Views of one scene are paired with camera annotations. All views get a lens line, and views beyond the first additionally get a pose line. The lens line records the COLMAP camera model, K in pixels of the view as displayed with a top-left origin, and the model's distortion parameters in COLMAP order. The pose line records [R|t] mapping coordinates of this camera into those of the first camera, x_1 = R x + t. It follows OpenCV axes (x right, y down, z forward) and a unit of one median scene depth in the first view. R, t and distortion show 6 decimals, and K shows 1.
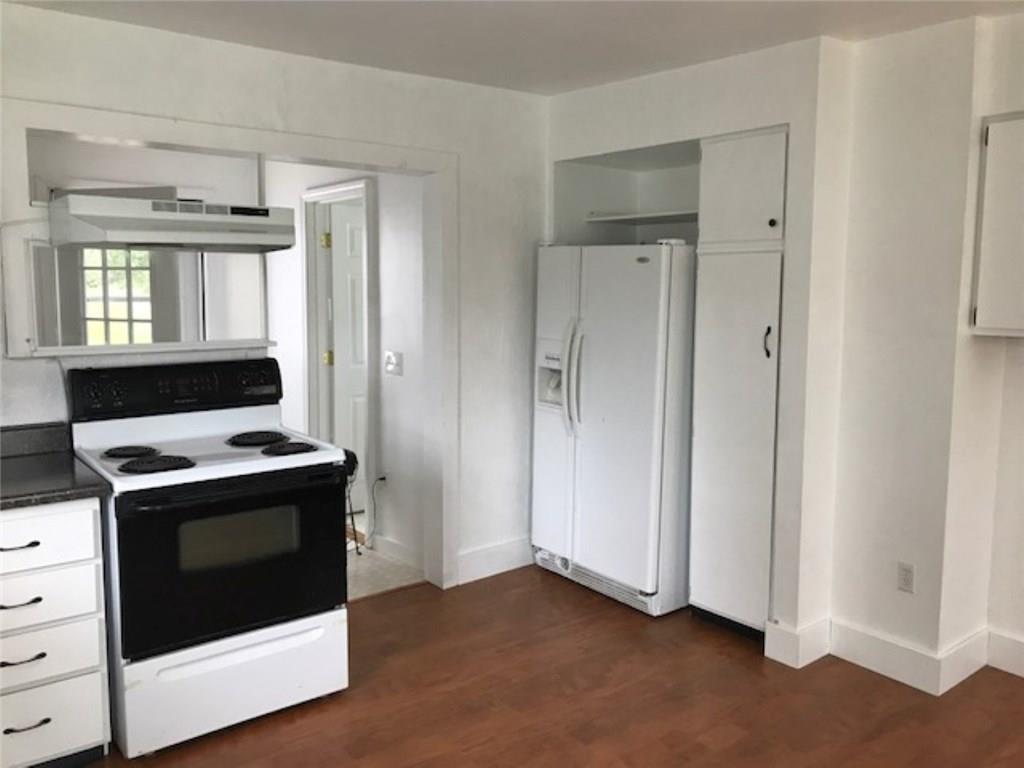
lens RADIAL K [[832.6, 0, 512.2], [0, 832.6, 377.0], [0, 0, 1]] dist [0.041372, -0.064167]
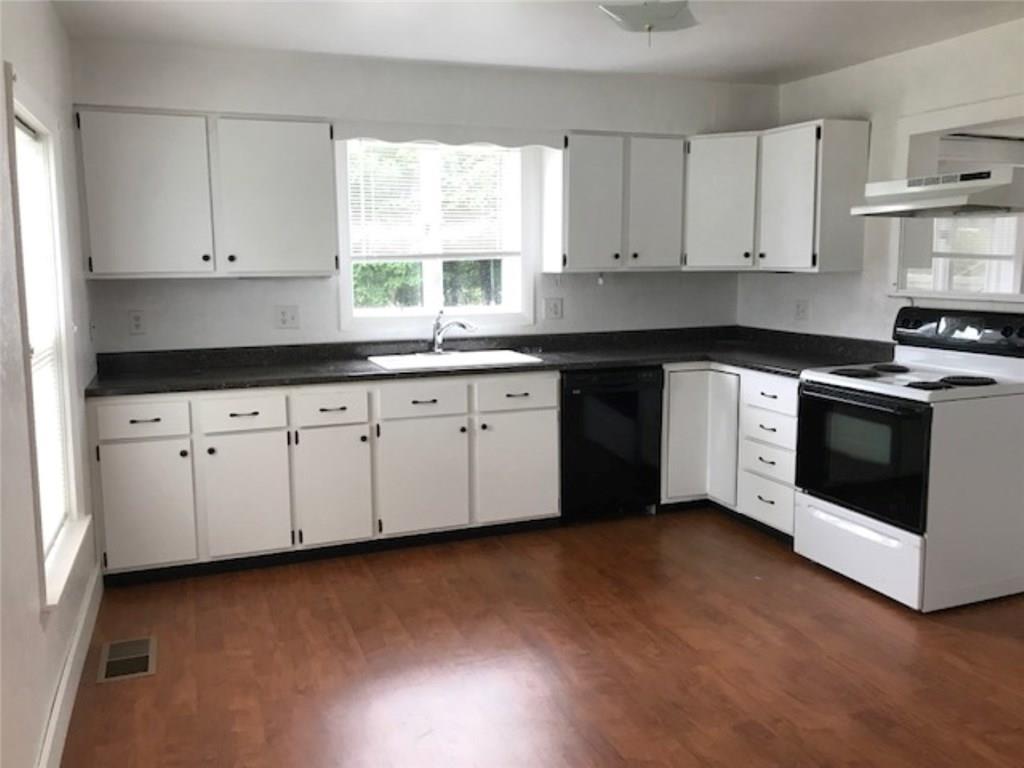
lens RADIAL K [[832.6, 0, 512.2], [0, 832.6, 377.0], [0, 0, 1]] dist [0.041372, -0.064167]
pose [[-0.293881, 0.130956, -0.946829, 1.012918], [-0.102117, 0.980599, 0.167322, -0.061445], [0.950372, 0.145860, -0.274807, 0.794746]]
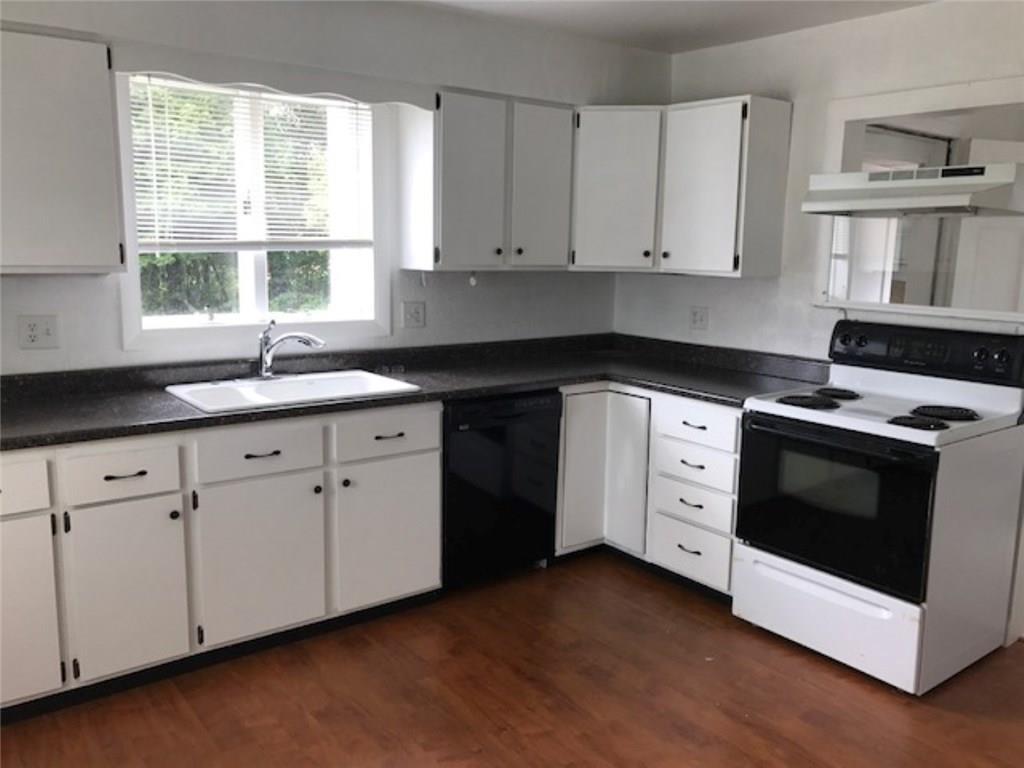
lens RADIAL K [[832.6, 0, 512.2], [0, 832.6, 377.0], [0, 0, 1]] dist [0.041372, -0.064167]
pose [[-0.011835, 0.155150, -0.987820, 0.692766], [-0.131268, 0.979099, 0.155353, -0.054021], [0.991276, 0.131508, 0.008778, 0.543524]]
